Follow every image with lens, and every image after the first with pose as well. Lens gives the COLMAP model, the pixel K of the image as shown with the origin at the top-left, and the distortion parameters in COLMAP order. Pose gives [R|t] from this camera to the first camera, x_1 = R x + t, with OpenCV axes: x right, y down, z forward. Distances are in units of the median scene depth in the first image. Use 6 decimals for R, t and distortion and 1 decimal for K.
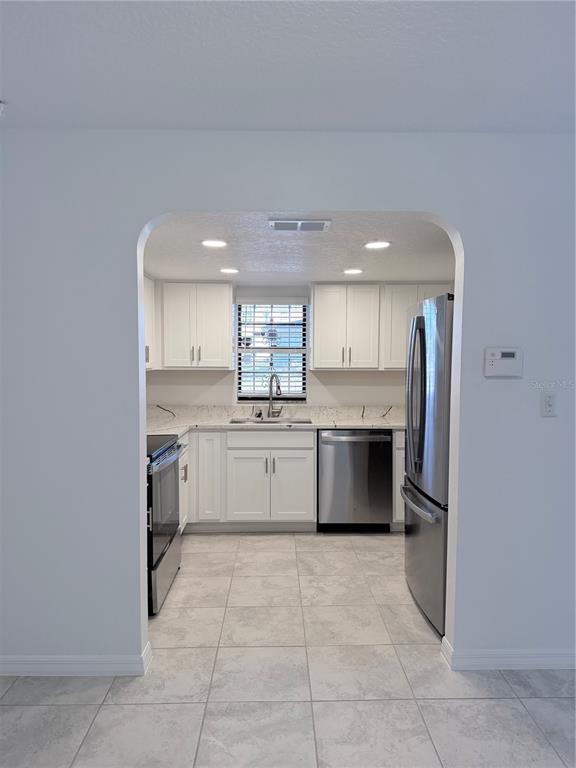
lens RADIAL K [[541.7, 0, 288.0], [0, 541.7, 384.0], [0, 0, 1]] dist [0.099033, -0.148307]
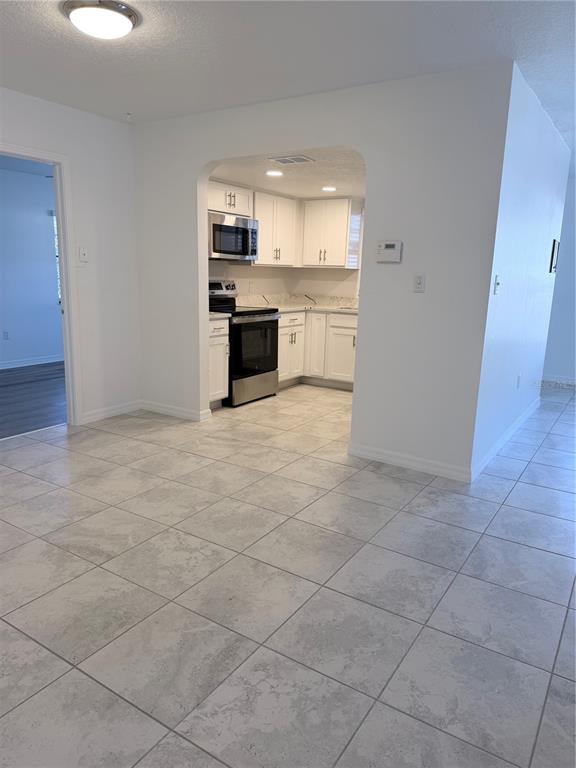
lens RADIAL K [[544.8, 0, 288.0], [0, 544.8, 384.0], [0, 0, 1]] dist [0.197379, -0.148372]
pose [[0.823512, 0.133463, -0.551377, 0.523509], [-0.053667, 0.985901, 0.158488, 0.044157], [0.564755, -0.100926, 0.819064, -0.188098]]
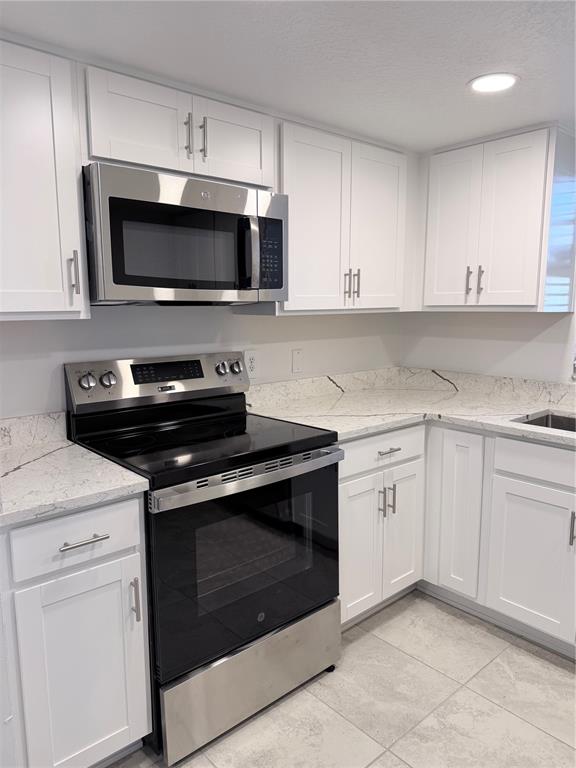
lens RADIAL K [[541.7, 0, 288.0], [0, 541.7, 384.0], [0, 0, 1]] dist [0.099033, -0.148307]
pose [[0.641294, 0.107754, -0.759692, 0.126054], [-0.032875, 0.993039, 0.113101, -0.009504], [0.766591, -0.047556, 0.640372, 0.480090]]
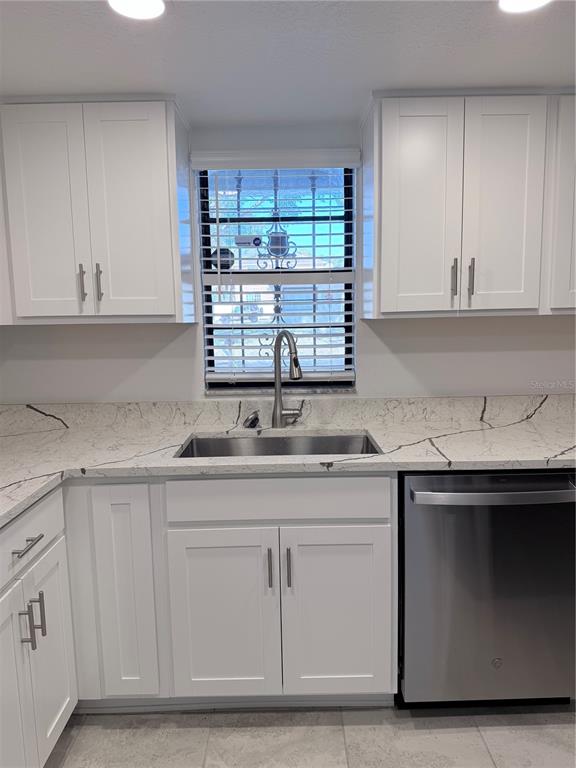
lens RADIAL K [[541.7, 0, 288.0], [0, 541.7, 384.0], [0, 0, 1]] dist [0.099033, -0.148307]
pose [[0.999624, -0.019523, -0.019252, -0.014565], [0.021020, 0.996505, 0.080849, -0.010364], [0.017606, -0.081224, 0.996540, 0.553362]]
